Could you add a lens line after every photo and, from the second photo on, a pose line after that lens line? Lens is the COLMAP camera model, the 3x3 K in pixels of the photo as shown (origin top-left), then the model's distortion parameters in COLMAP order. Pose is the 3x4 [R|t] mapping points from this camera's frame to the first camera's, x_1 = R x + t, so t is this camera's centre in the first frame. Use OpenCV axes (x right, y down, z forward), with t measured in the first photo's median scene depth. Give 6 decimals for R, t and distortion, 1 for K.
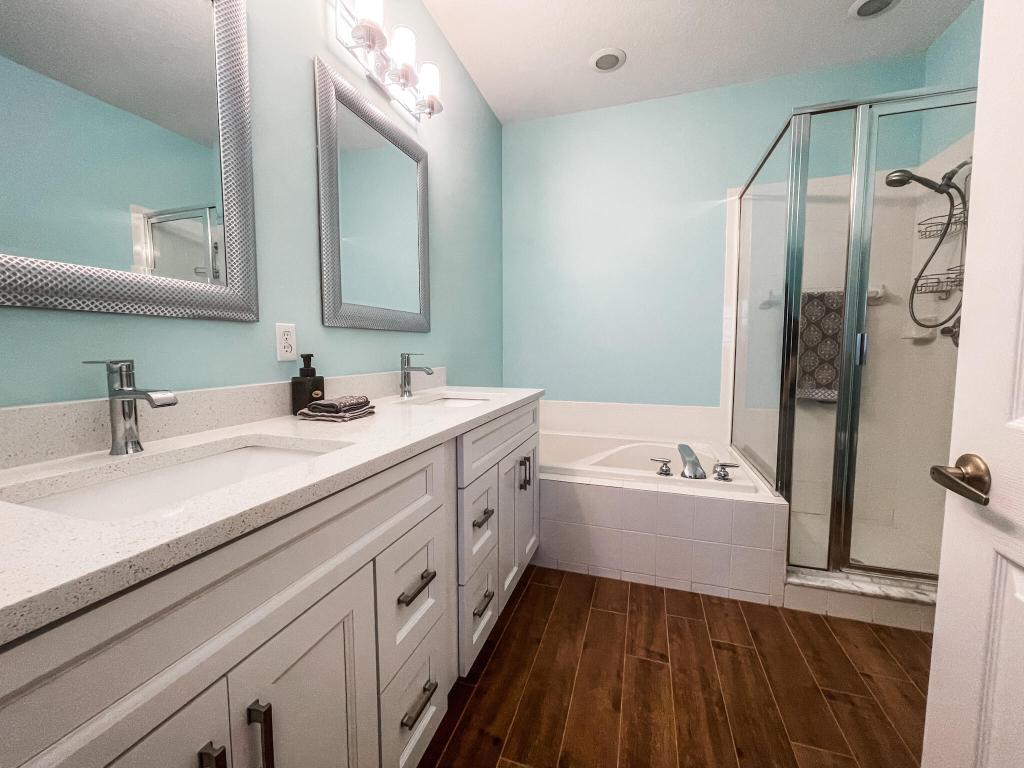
lens RADIAL K [[413.3, 0, 507.5], [0, 413.3, 381.4], [0, 0, 1]] dist [-0.000841, -0.000175]
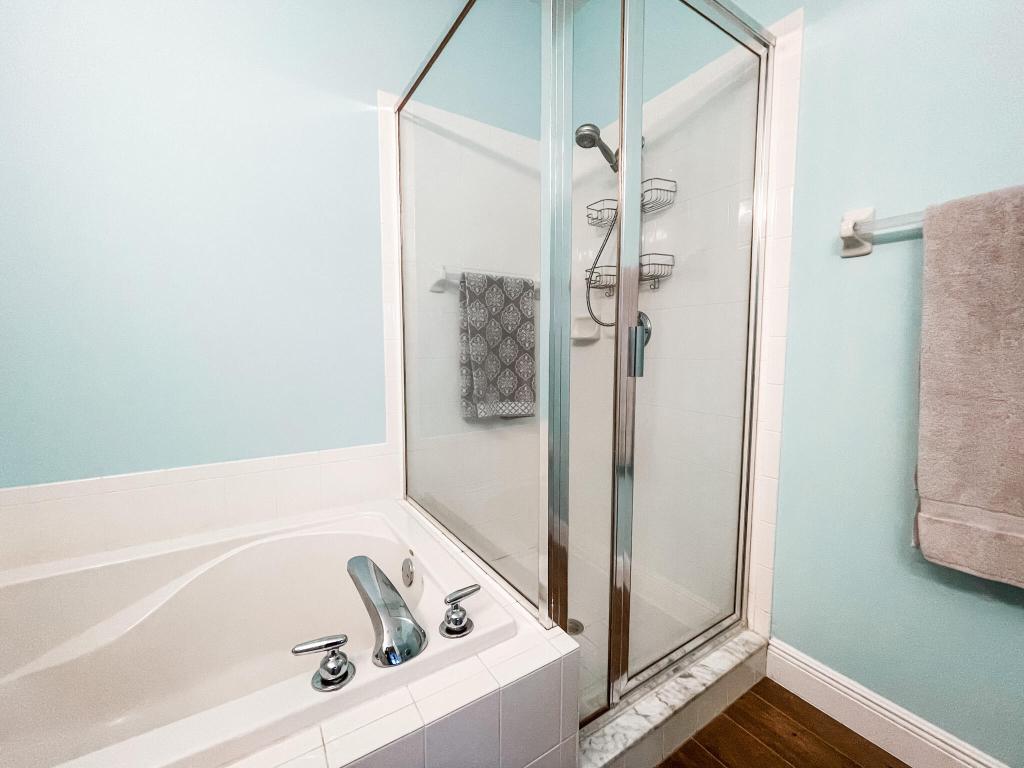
lens RADIAL K [[413.3, 0, 505.7], [0, 413.3, 383.7], [0, 0, 1]] dist [-0.000841, -0.000175]
pose [[0.636699, -0.061894, 0.768624, 0.186145], [0.060320, 0.997717, 0.030375, -0.044413], [-0.768749, 0.027024, 0.638979, 0.567764]]
